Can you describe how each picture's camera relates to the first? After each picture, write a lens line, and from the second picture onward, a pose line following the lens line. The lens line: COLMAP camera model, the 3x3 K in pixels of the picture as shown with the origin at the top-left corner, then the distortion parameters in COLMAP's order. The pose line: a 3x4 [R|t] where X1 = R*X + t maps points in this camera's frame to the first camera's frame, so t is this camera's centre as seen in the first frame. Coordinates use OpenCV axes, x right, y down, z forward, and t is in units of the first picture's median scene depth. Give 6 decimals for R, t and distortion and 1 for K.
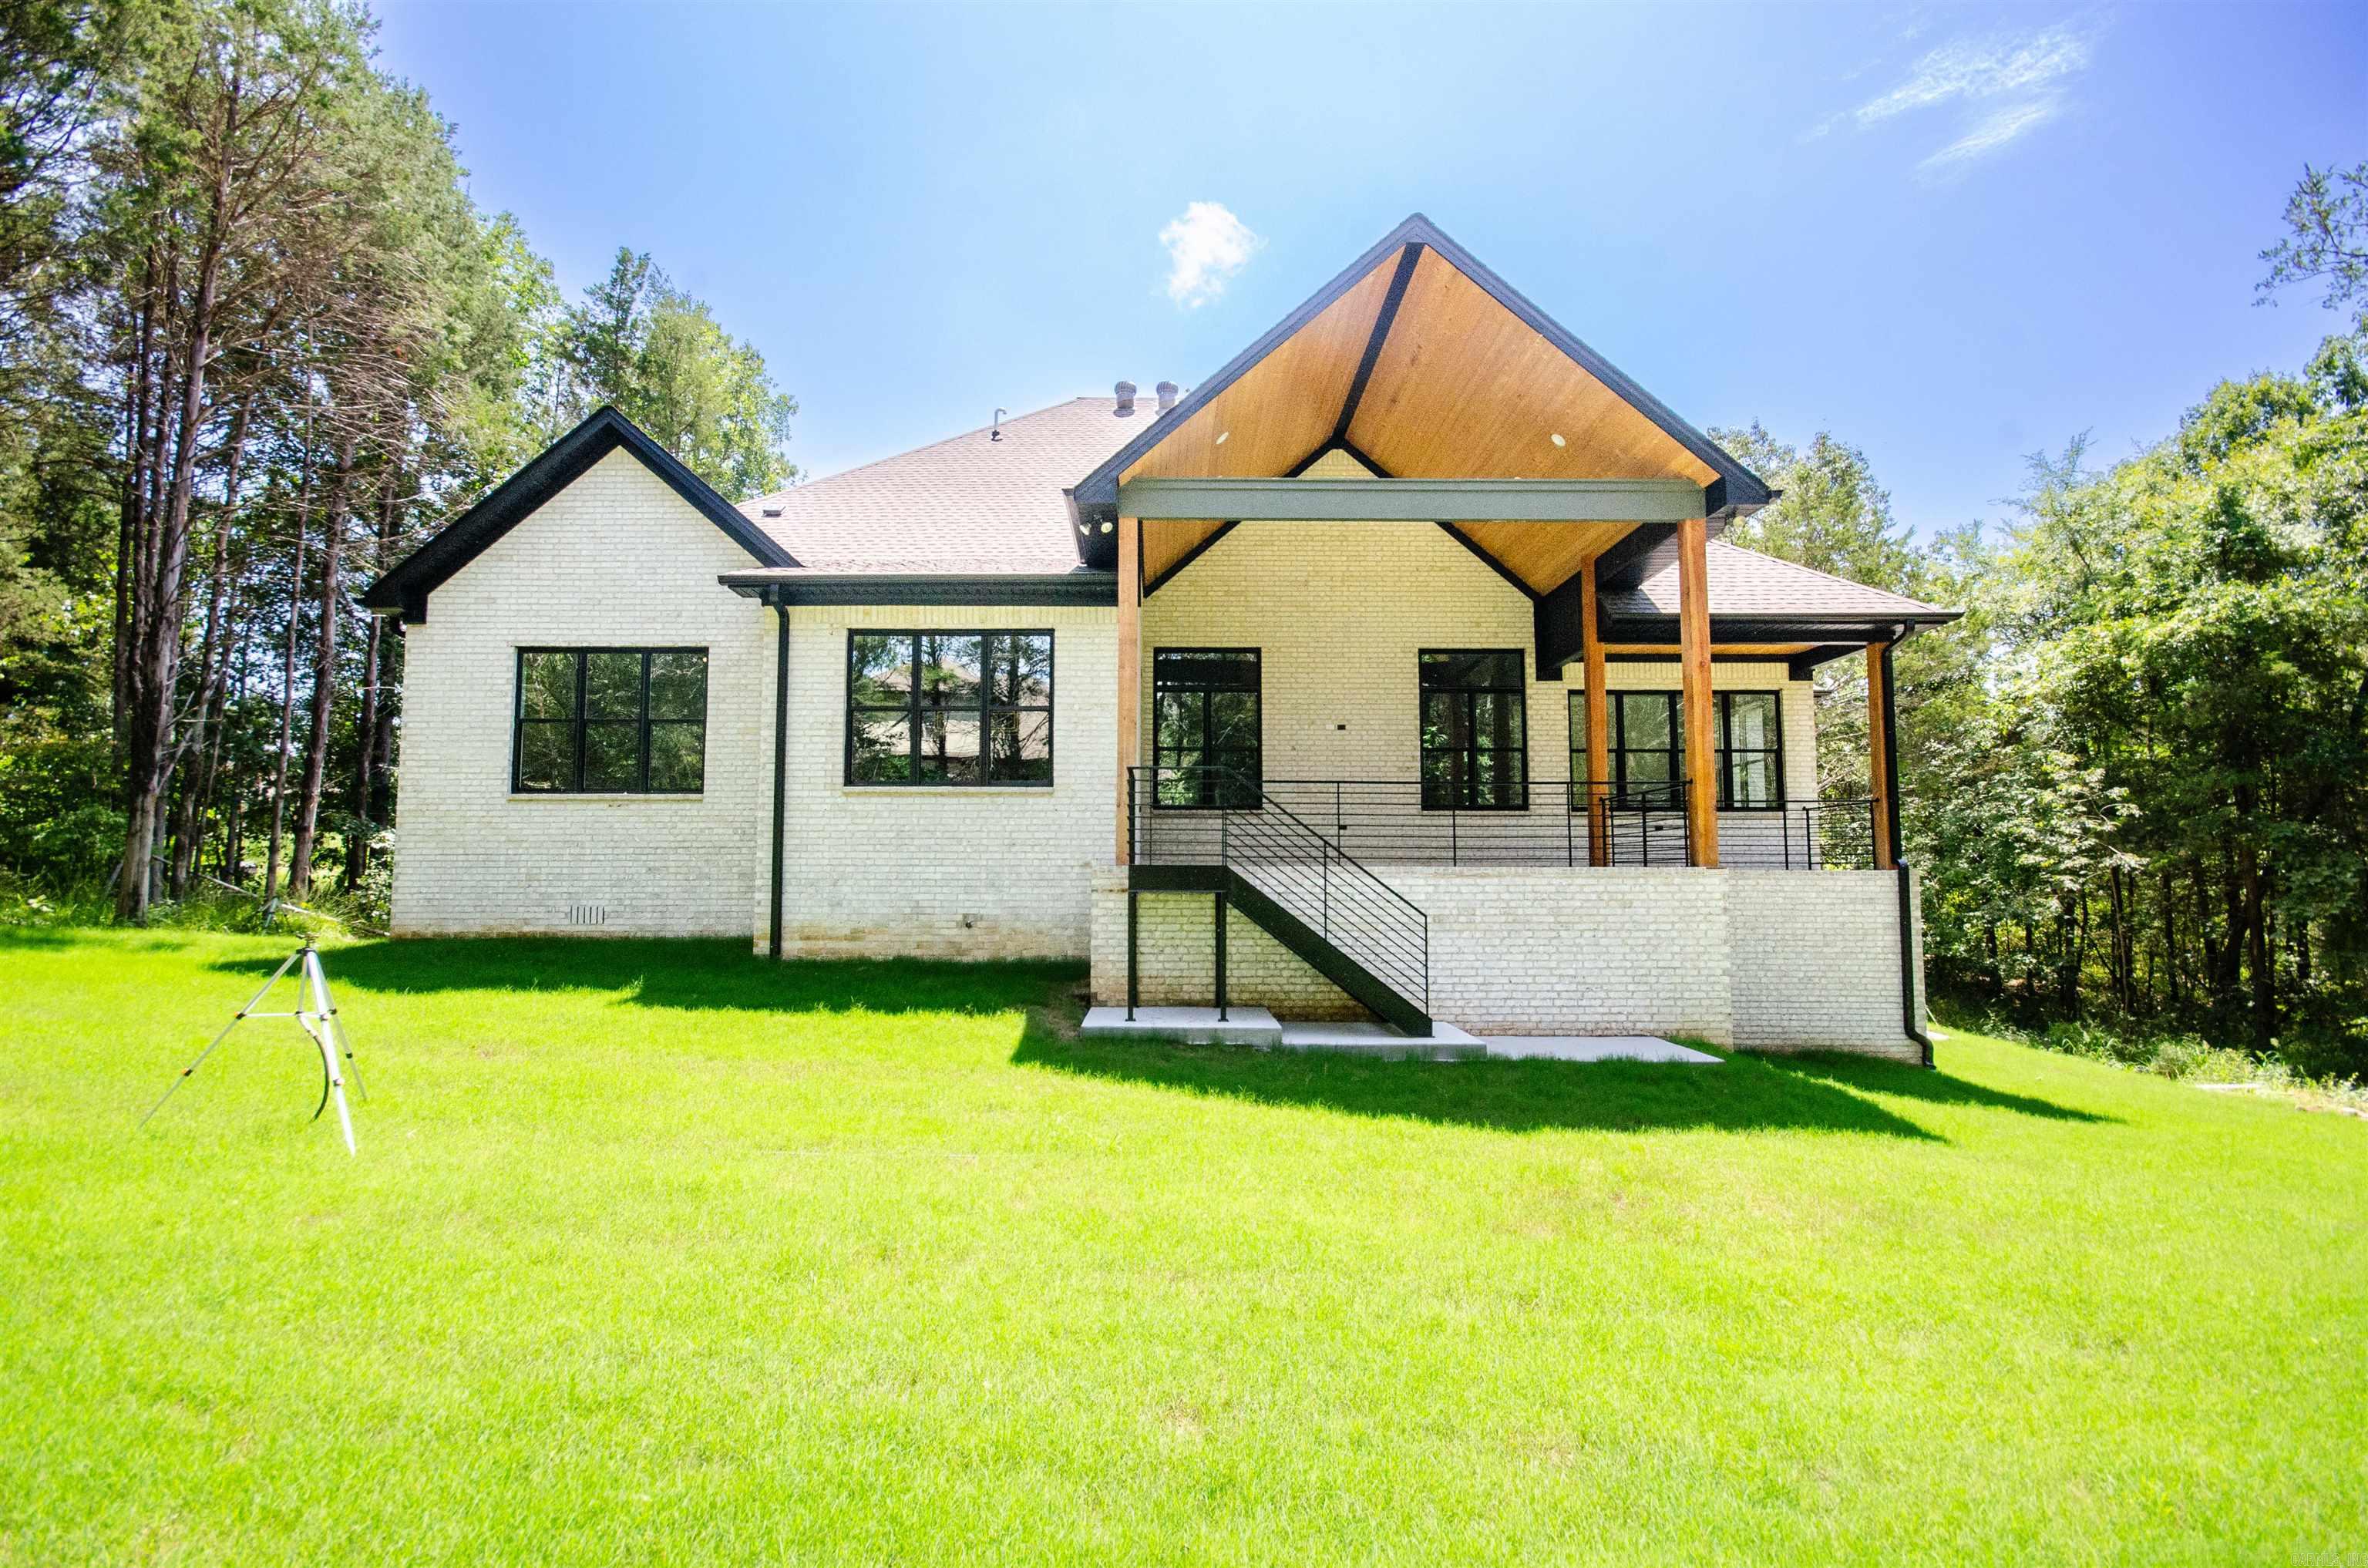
lens RADIAL K [[1036.9, 0, 1160.7], [0, 1036.9, 805.0], [0, 0, 1]] dist [-0.004647, -0.000445]
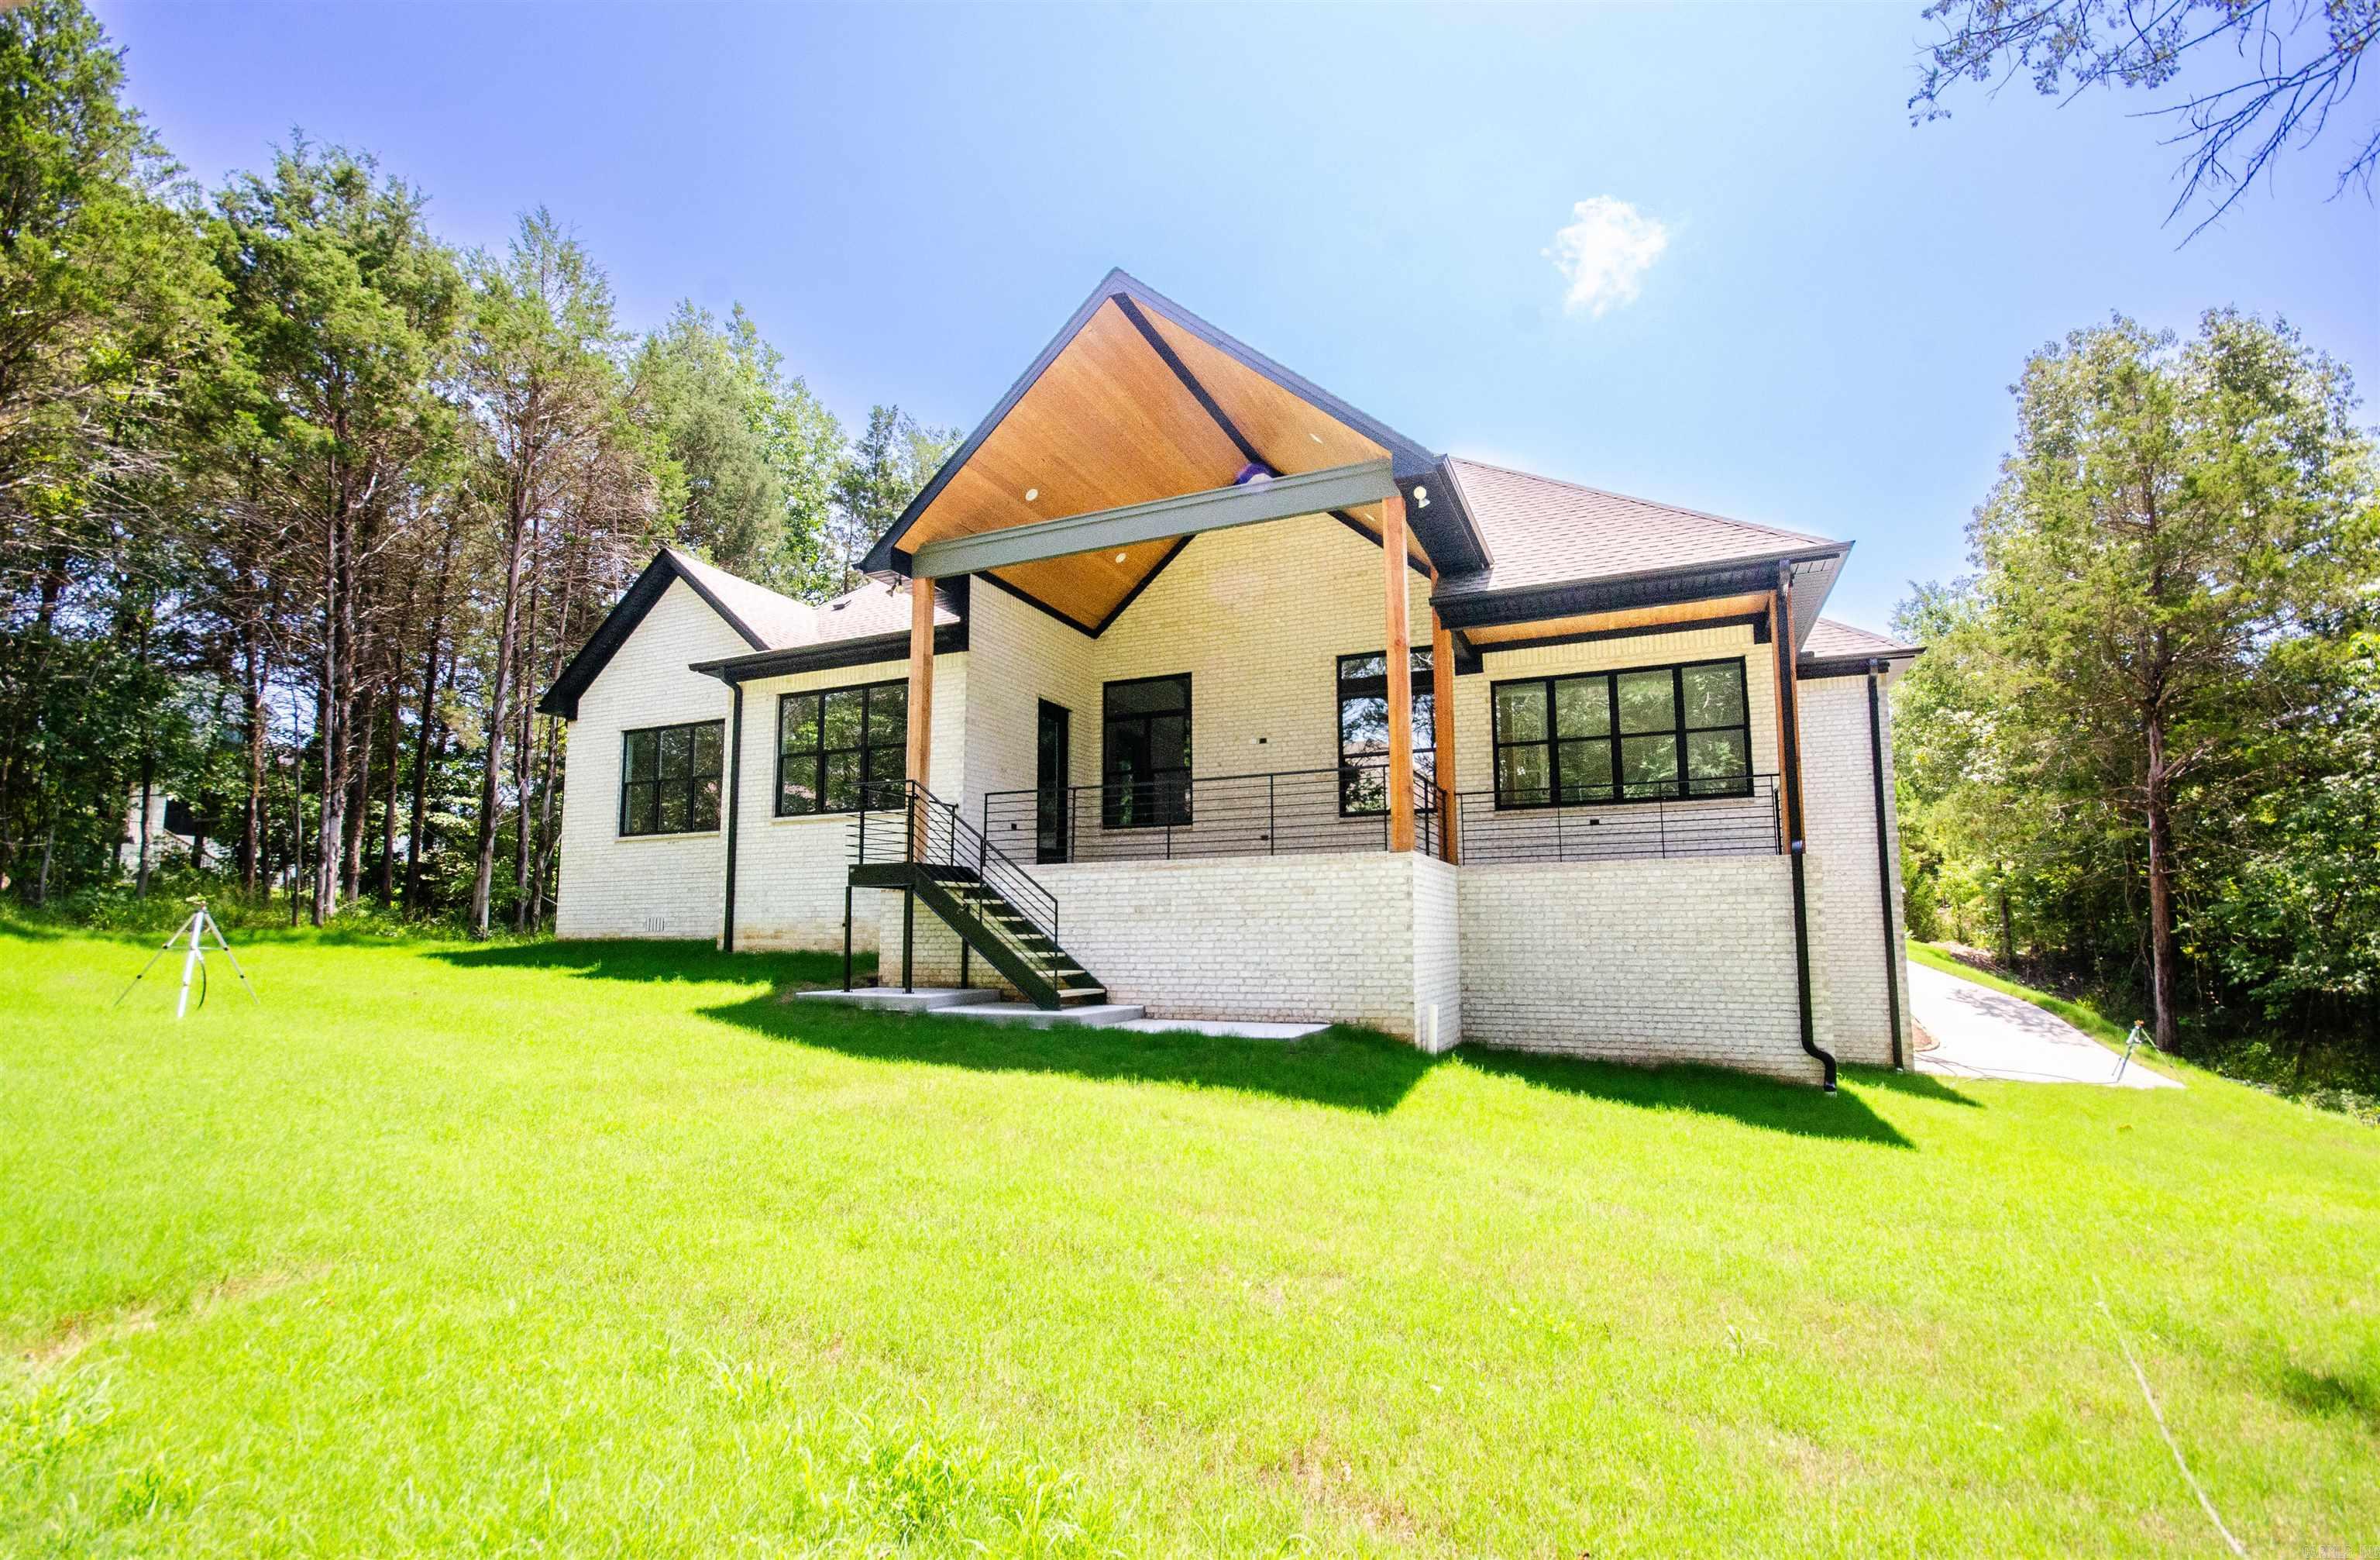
lens RADIAL K [[1043.0, 0, 1191.6], [0, 1043.0, 819.5], [0, 0, 1]] dist [0.001245, 0.000147]
pose [[0.917921, -0.051977, -0.393344, 0.660047], [0.037789, 0.998328, -0.043735, 0.058861], [0.394960, 0.025281, 0.918350, 0.026625]]
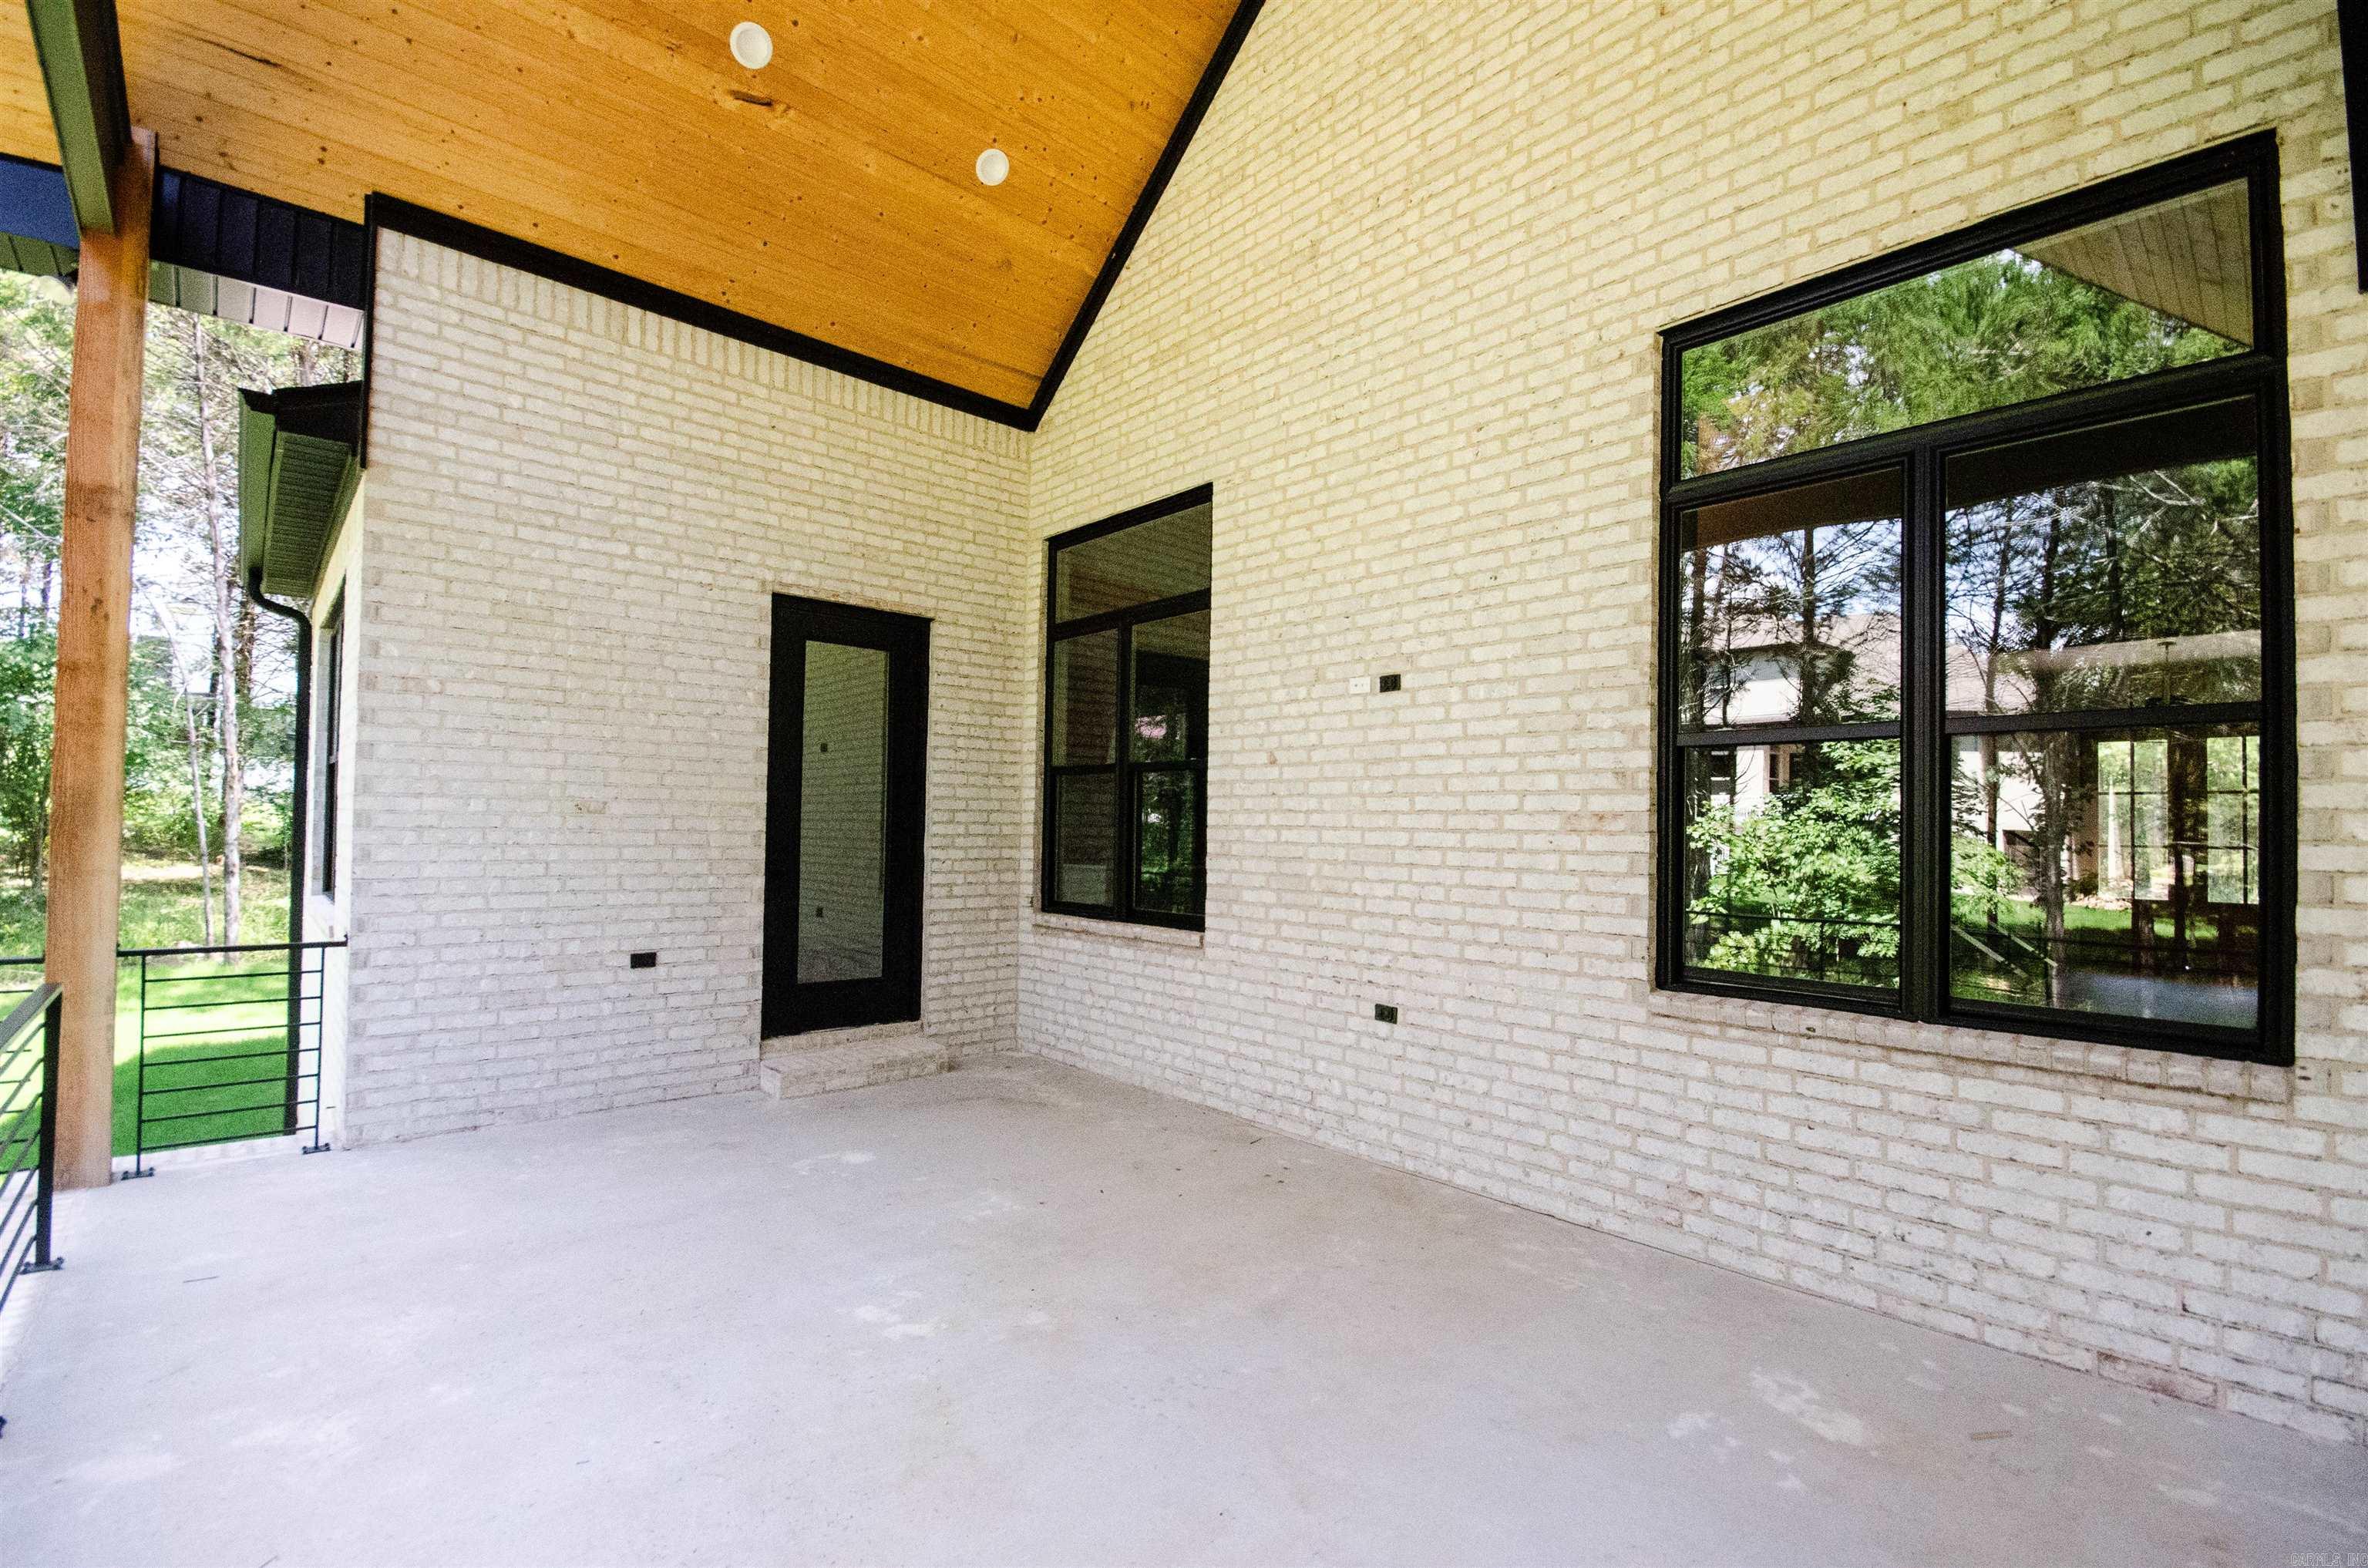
lens RADIAL K [[1036.9, 0, 1160.7], [0, 1036.9, 805.0], [0, 0, 1]] dist [-0.004647, -0.000445]
pose [[0.662678, -0.009992, -0.748838, 0.458111], [0.043156, 0.998759, 0.024864, -0.064049], [0.747660, -0.048794, 0.662286, 0.961197]]
